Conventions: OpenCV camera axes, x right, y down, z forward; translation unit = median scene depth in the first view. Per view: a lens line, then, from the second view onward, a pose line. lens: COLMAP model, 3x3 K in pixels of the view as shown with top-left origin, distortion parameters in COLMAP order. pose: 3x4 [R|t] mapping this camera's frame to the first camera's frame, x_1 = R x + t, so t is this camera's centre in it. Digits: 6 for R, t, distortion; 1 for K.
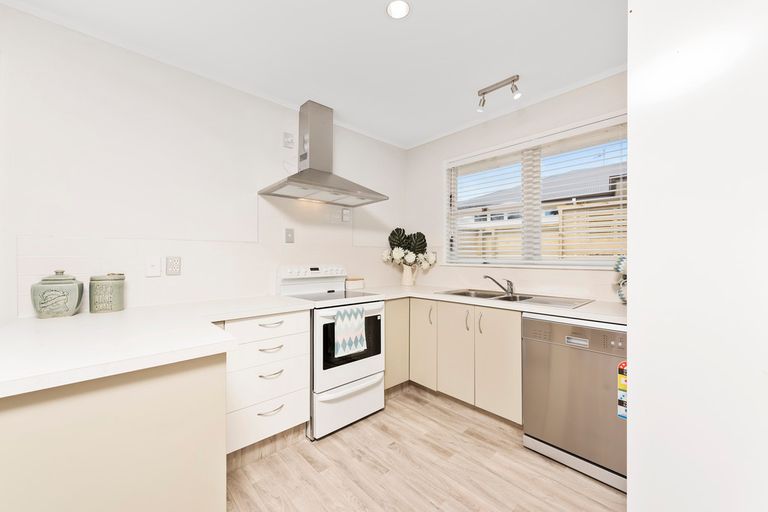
lens RADIAL K [[298.5, 0, 381.8], [0, 298.5, 257.5], [0, 0, 1]] dist [-0.000691, -0.000130]
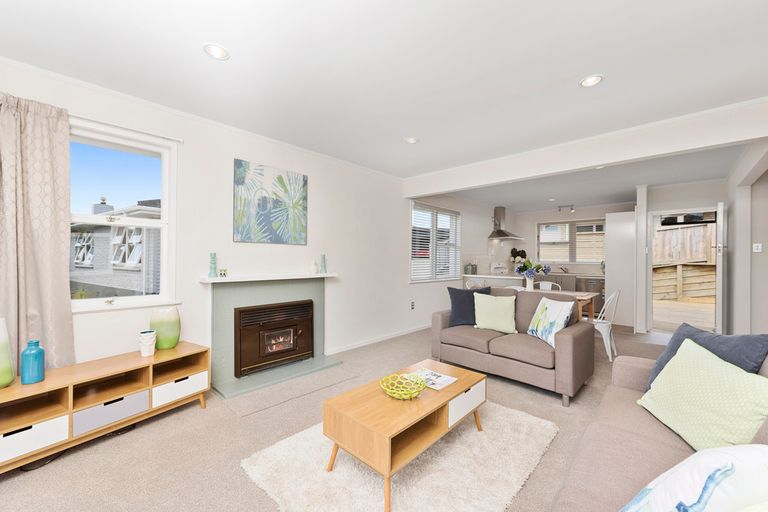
lens RADIAL K [[306.8, 0, 381.6], [0, 306.8, 259.1], [0, 0, 1]] dist [0.013806, 0.000028]
pose [[0.997923, 0.007260, 0.064006, -1.634314], [-0.007096, 0.999971, -0.002803, 0.006563], [-0.064025, 0.002343, 0.997946, -1.976937]]
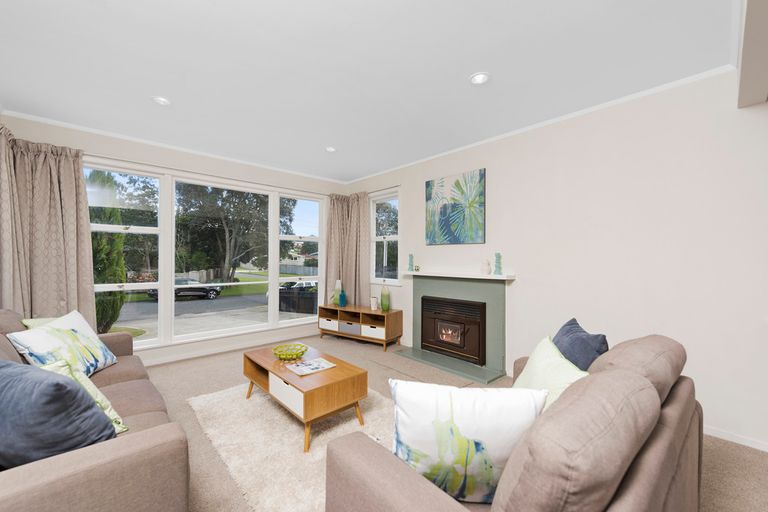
lens RADIAL K [[306.8, 0, 381.6], [0, 306.8, 259.1], [0, 0, 1]] dist [0.013806, 0.000028]
pose [[-0.001747, 0.005759, -0.999982, -0.501490], [-0.005114, 0.999970, 0.005768, 0.002727], [0.999985, 0.005124, -0.001718, -0.909172]]
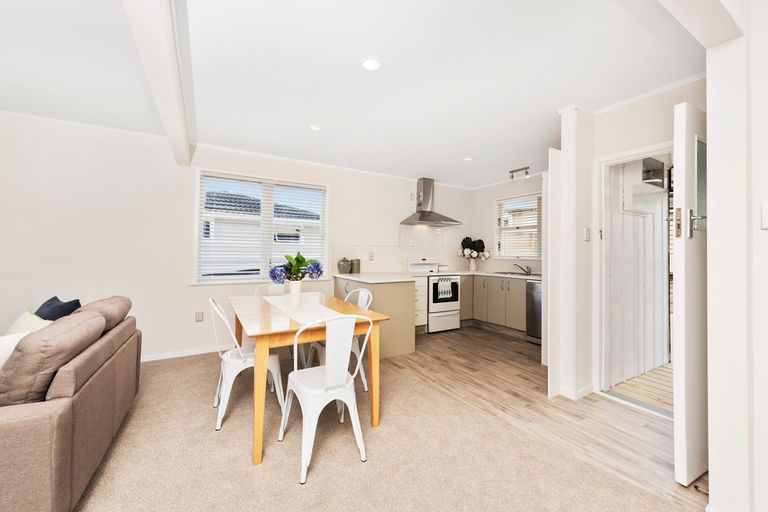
lens RADIAL K [[306.9, 0, 381.0], [0, 306.9, 253.0], [0, 0, 1]] dist [0.000504, 0.000079]
pose [[0.977176, 0.007602, -0.212296, -0.076406], [-0.008767, 0.999951, -0.004551, 0.007660], [0.212251, 0.006308, 0.977195, -1.151975]]
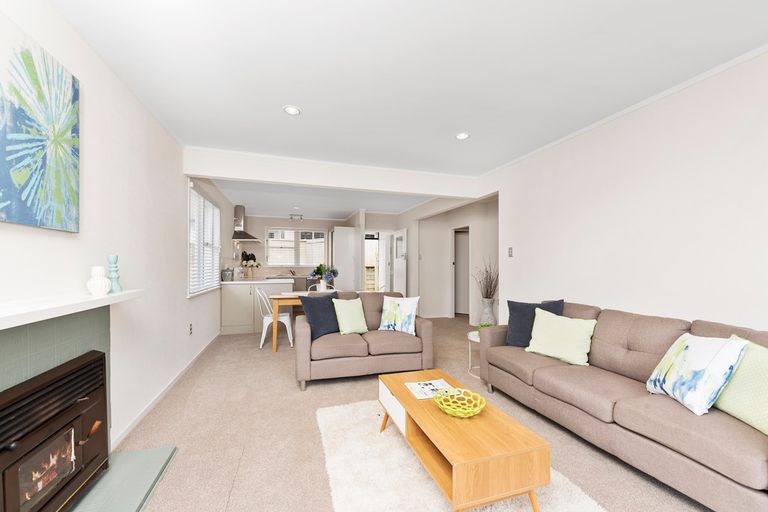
lens RADIAL K [[300.7, 0, 383.2], [0, 300.7, 267.1], [0, 0, 1]] dist [-0.000783, -0.000281]
pose [[0.424841, -0.005751, 0.905250, -2.227931], [-0.003367, 0.999963, 0.007933, 0.003492], [-0.905262, -0.006418, 0.424806, -1.348779]]
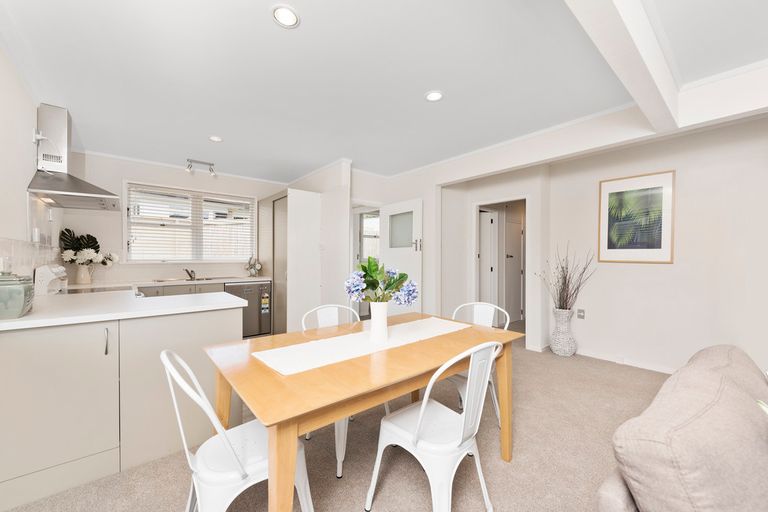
lens RADIAL K [[298.5, 0, 381.8], [0, 298.5, 257.5], [0, 0, 1]] dist [-0.000691, -0.000130]
pose [[0.037353, 0.001505, 0.999301, -1.274696], [0.000370, 0.999999, -0.001519, 0.001160], [-0.999302, 0.000426, 0.037353, -0.147143]]
